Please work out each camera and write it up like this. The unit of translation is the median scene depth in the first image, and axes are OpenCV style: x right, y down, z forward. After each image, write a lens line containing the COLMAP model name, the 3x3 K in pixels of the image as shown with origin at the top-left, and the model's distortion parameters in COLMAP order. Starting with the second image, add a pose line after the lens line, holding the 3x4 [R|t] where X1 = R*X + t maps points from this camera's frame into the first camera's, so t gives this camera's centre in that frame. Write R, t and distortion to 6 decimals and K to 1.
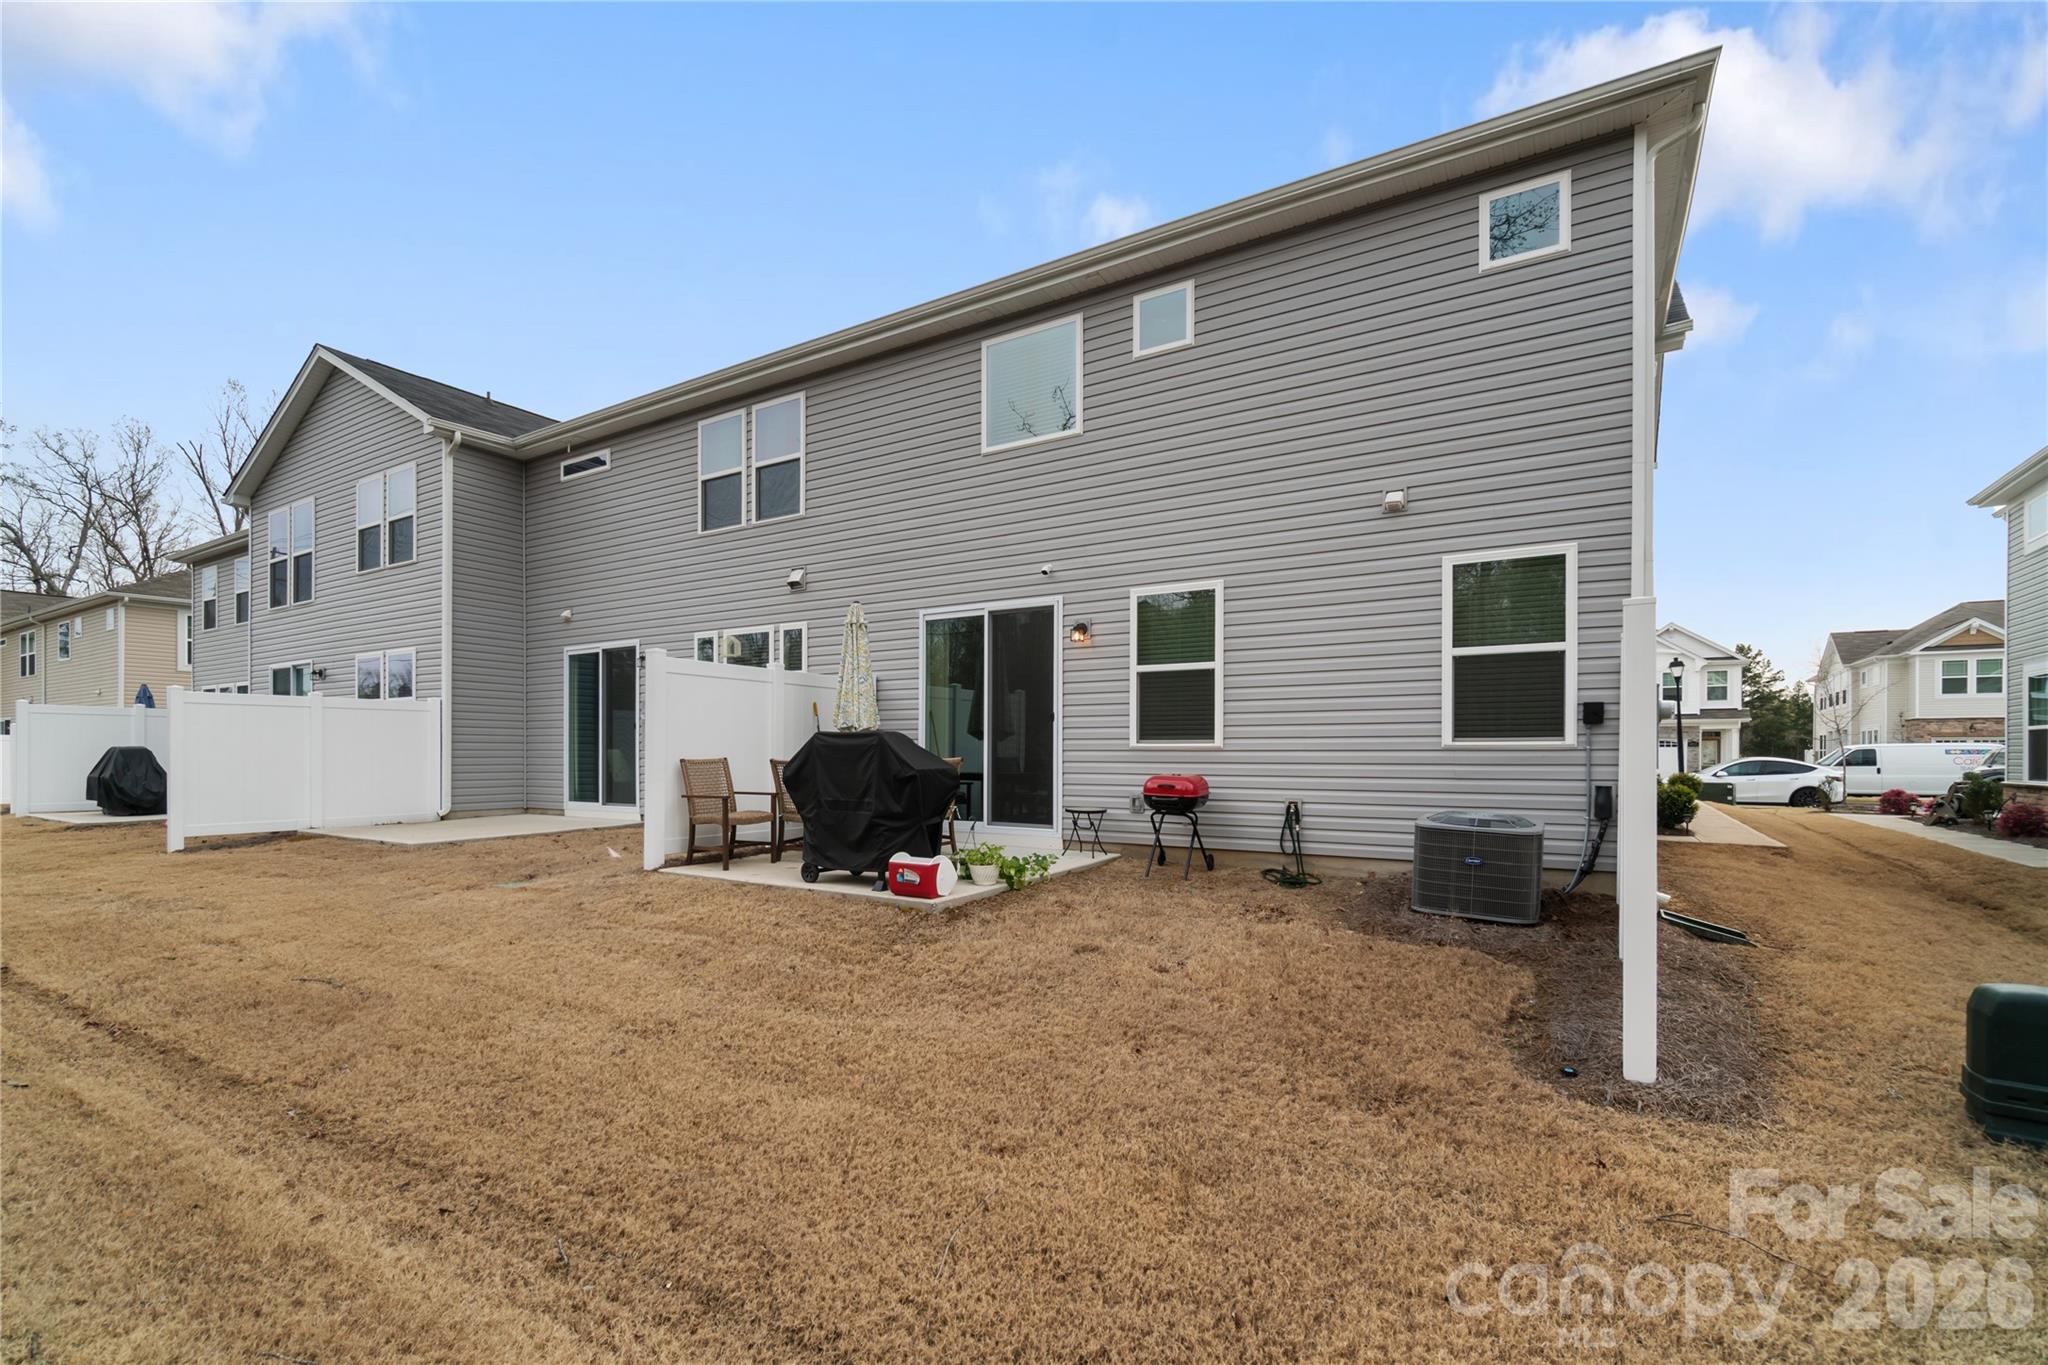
lens RADIAL K [[938.6, 0, 993.6], [0, 938.6, 742.9], [0, 0, 1]] dist [0.036134, -0.000182]
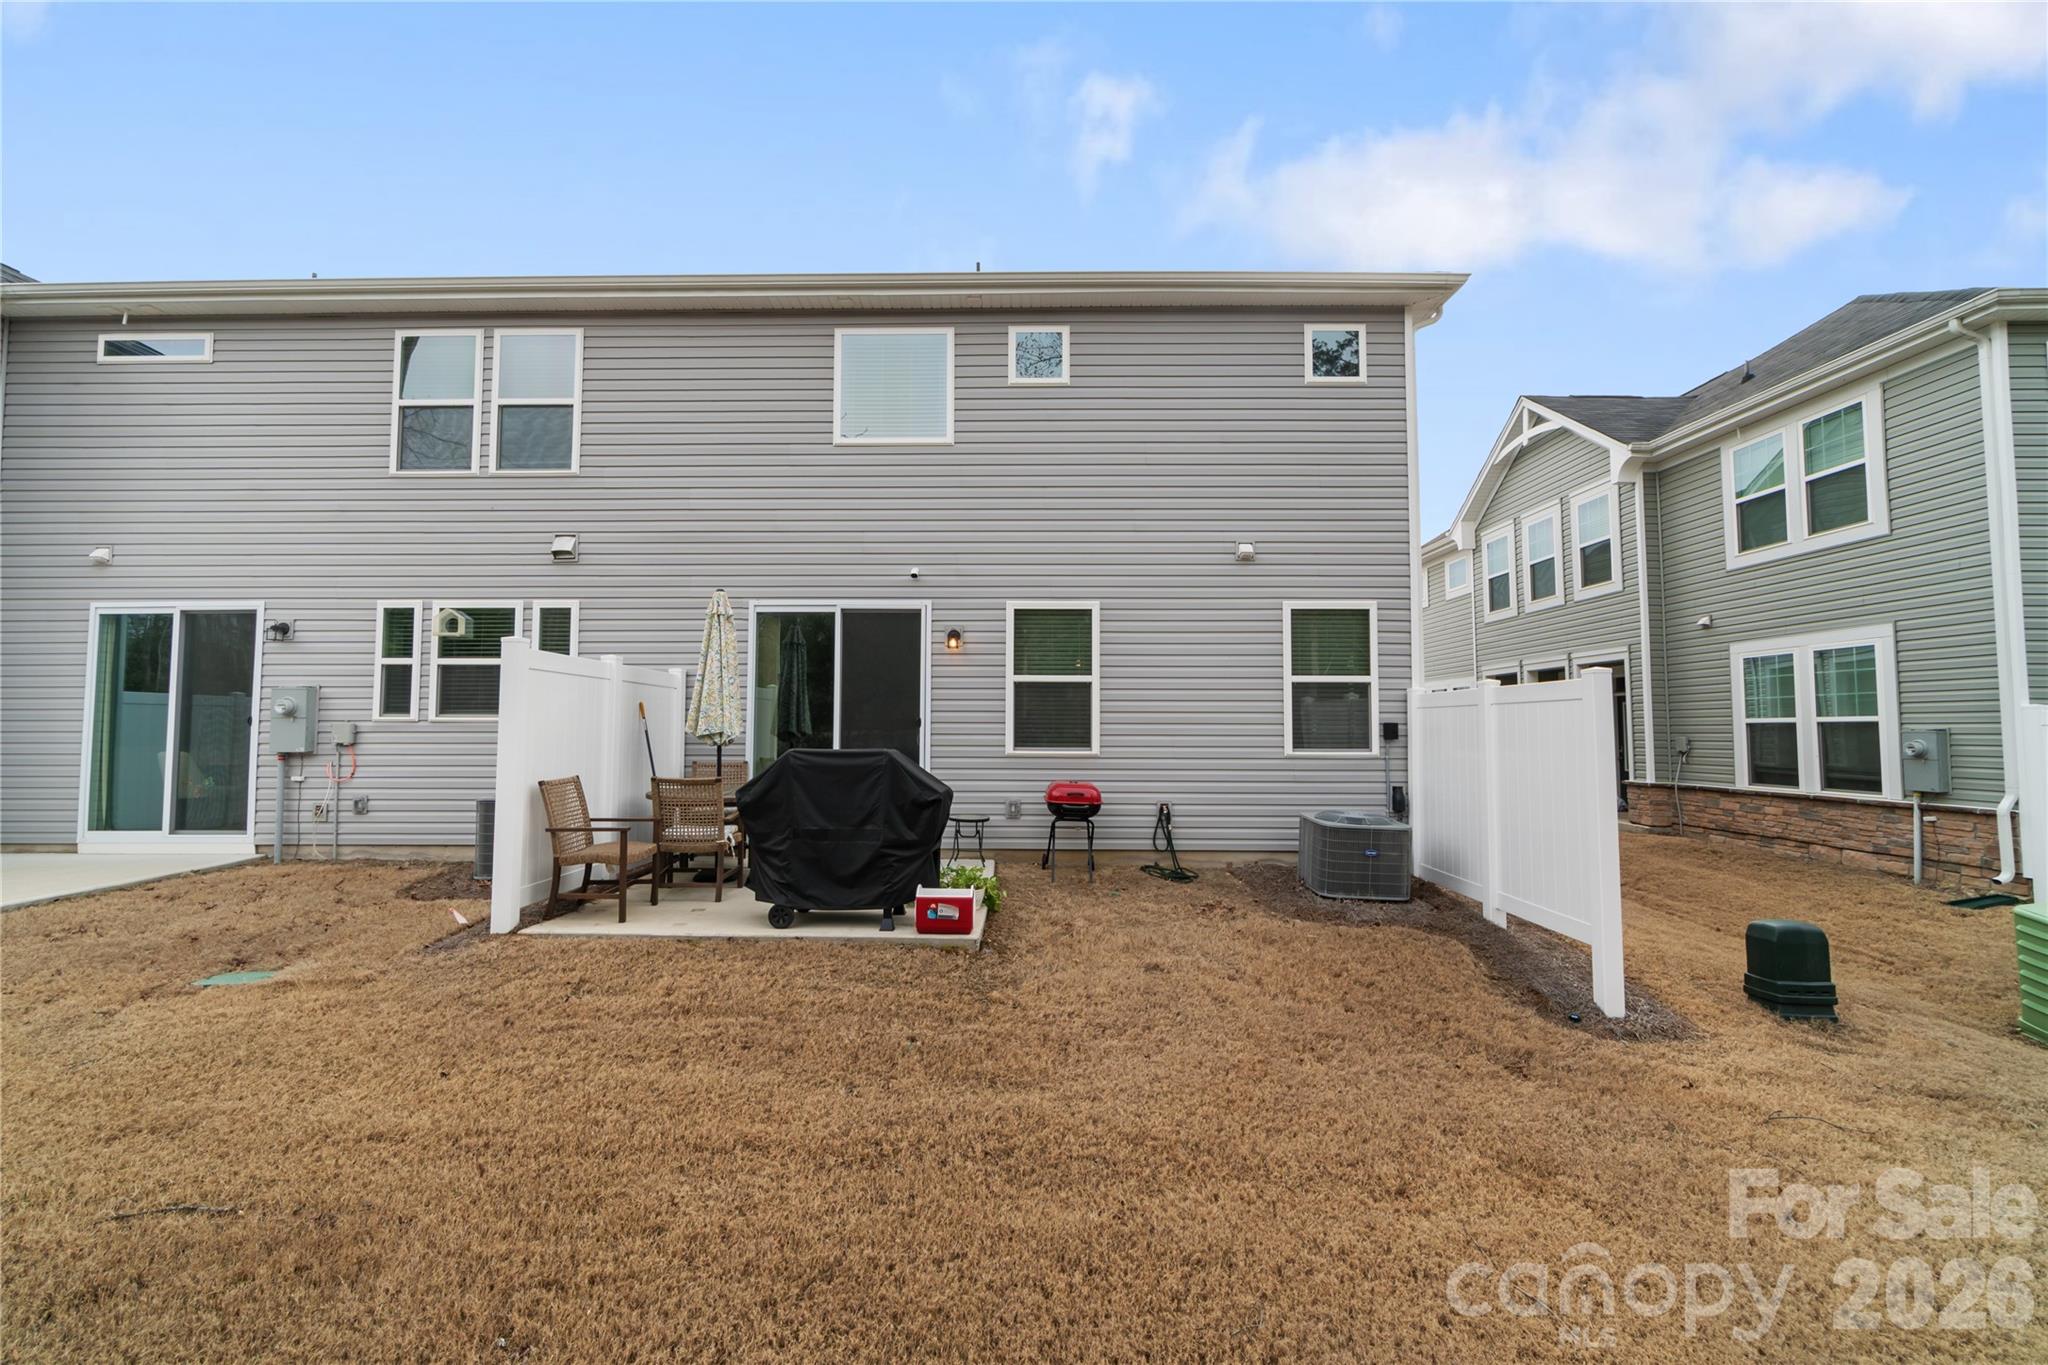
lens RADIAL K [[899.3, 0, 1003.9], [0, 899.3, 676.8], [0, 0, 1]] dist [0.010343, -0.000477]
pose [[0.849523, 0.033175, 0.526508, -0.396081], [-0.006767, 0.998624, -0.052005, -0.030699], [-0.527508, 0.040616, 0.848578, 0.176285]]
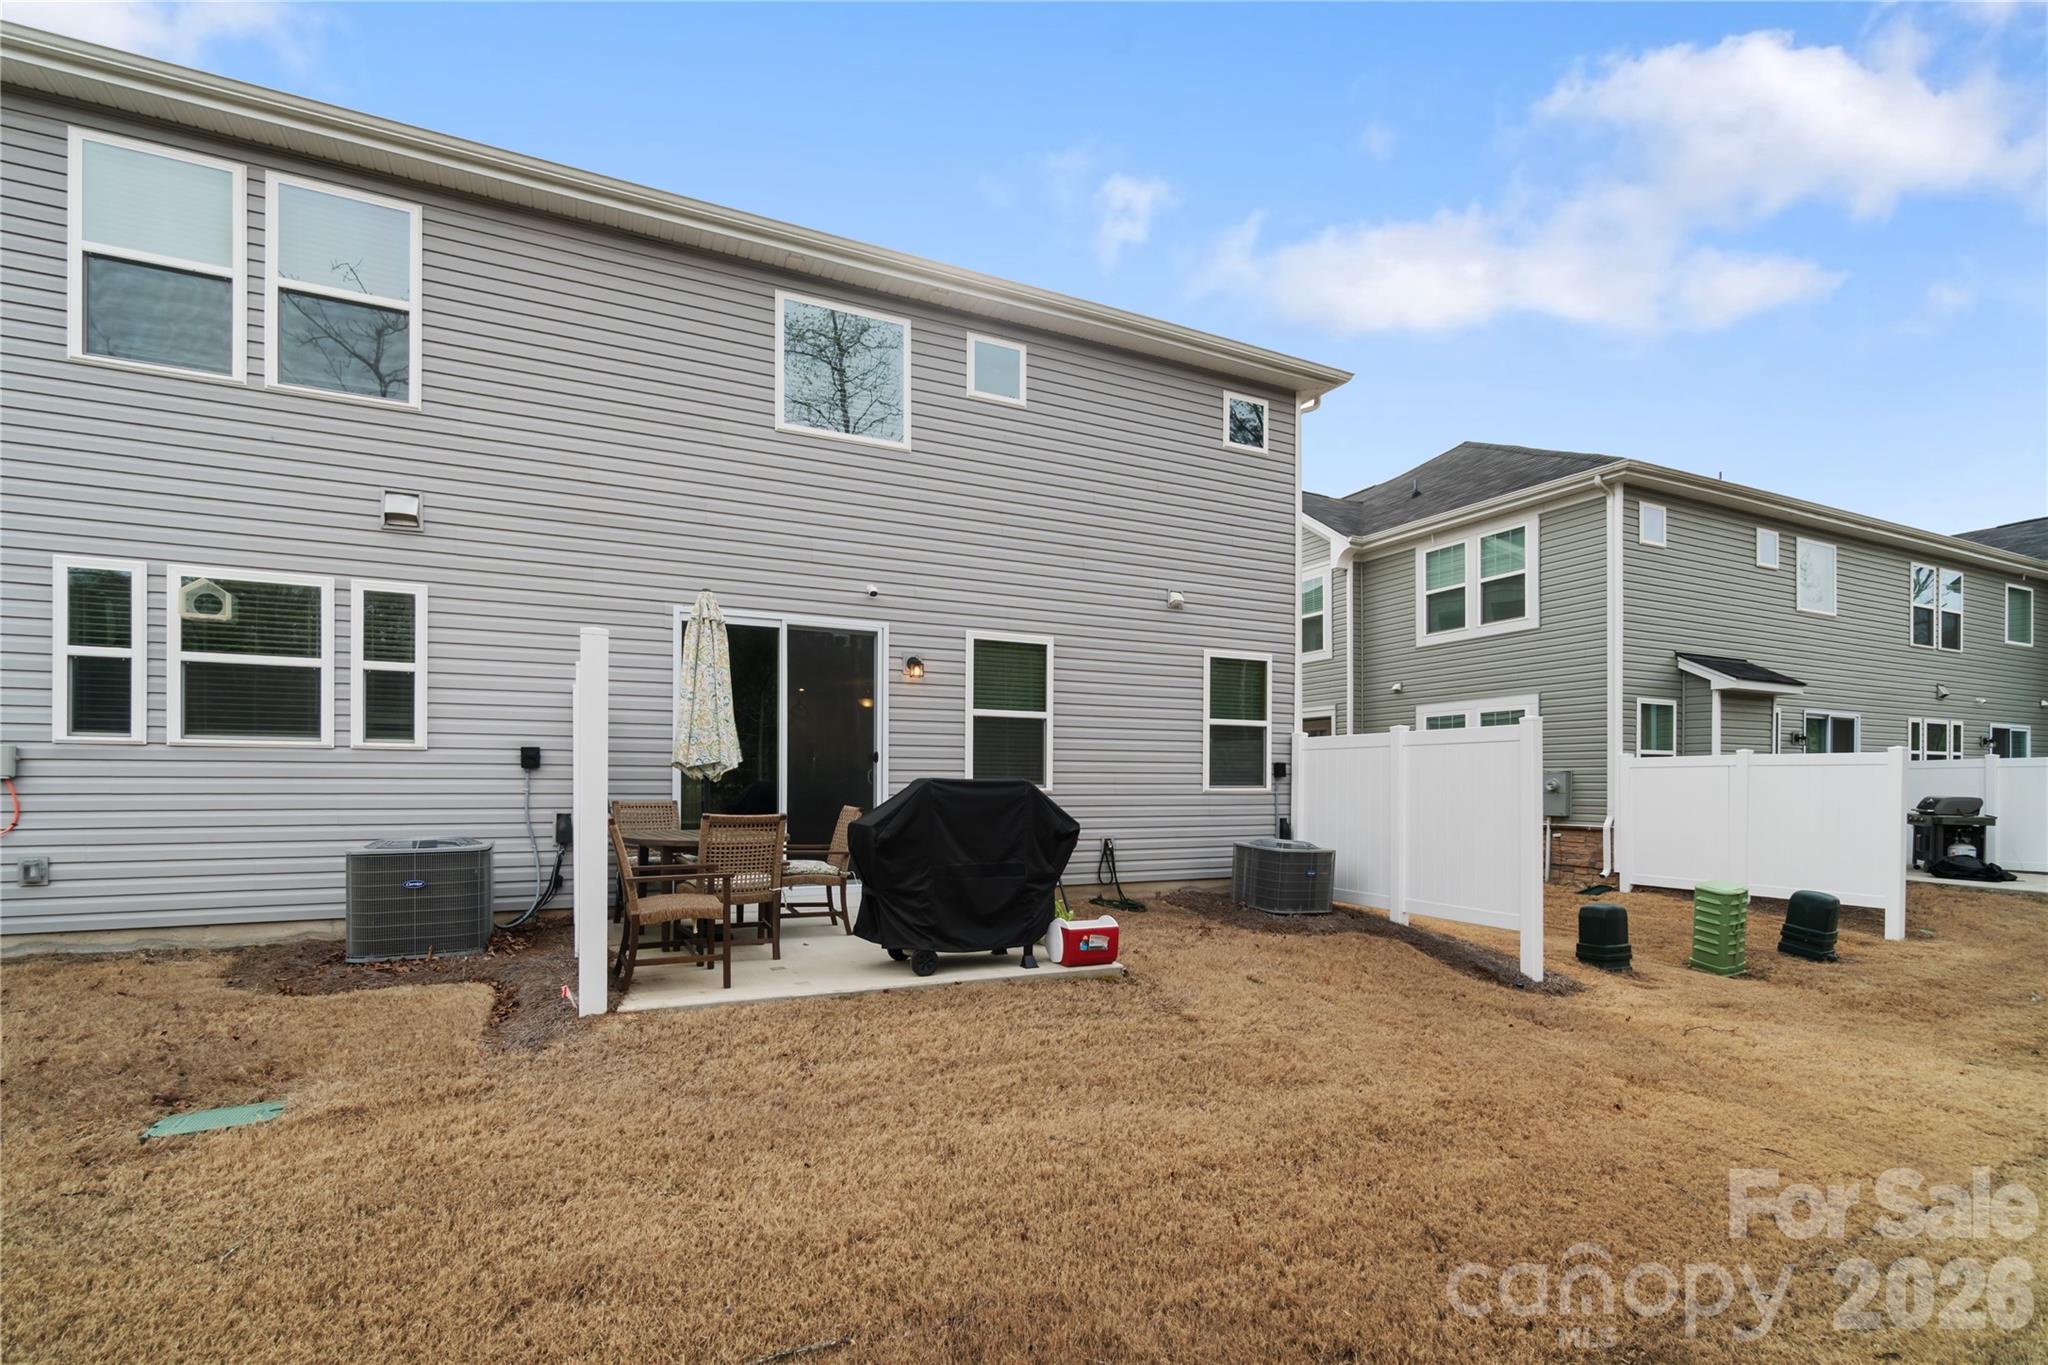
lens RADIAL K [[939.9, 0, 1015.6], [0, 939.9, 780.2], [0, 0, 1]] dist [0.020722, -0.009566]
pose [[0.521434, 0.004147, 0.853282, -0.699960], [-0.011316, 0.999934, 0.002055, -0.010436], [-0.853217, -0.010727, 0.521446, 0.469901]]
